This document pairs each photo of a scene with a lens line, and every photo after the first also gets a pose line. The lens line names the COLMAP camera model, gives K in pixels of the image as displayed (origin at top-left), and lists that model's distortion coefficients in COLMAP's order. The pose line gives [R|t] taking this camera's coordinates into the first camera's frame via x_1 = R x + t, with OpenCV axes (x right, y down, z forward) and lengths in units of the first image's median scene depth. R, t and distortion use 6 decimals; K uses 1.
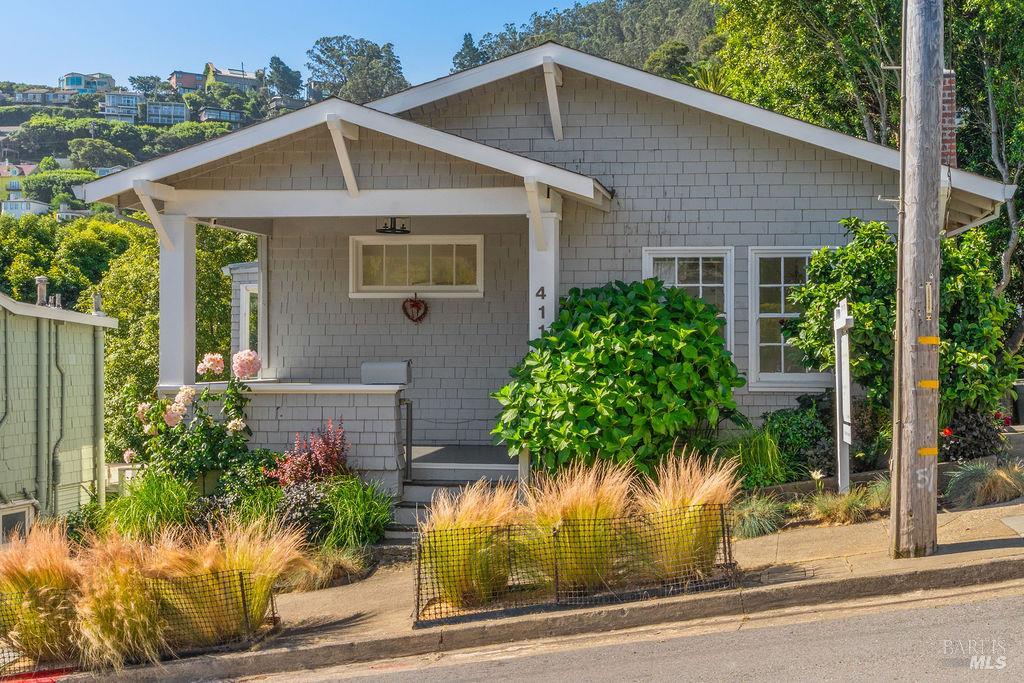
lens RADIAL K [[779.3, 0, 510.8], [0, 779.3, 342.3], [0, 0, 1]] dist [0.001554, -0.000301]
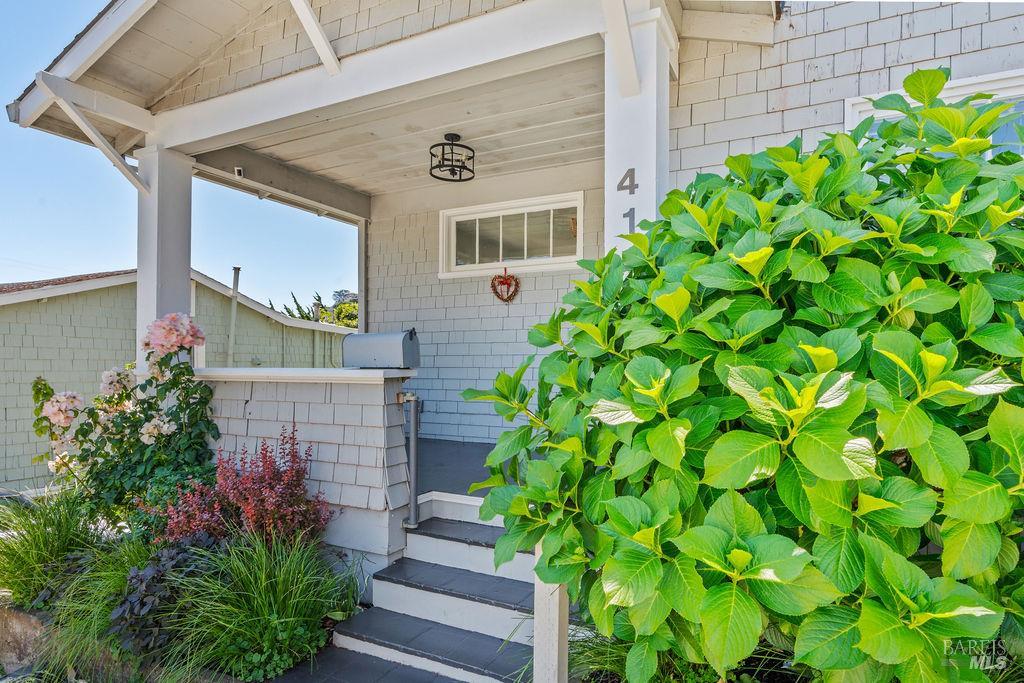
lens RADIAL K [[505.7, 0, 522.7], [0, 505.7, 361.5], [0, 0, 1]] dist [-0.004319, -0.000158]
pose [[0.965648, 0.005485, -0.259797, 0.053488], [-0.001340, 0.999869, 0.016129, 0.040580], [0.259851, -0.015227, 0.965529, 0.624830]]
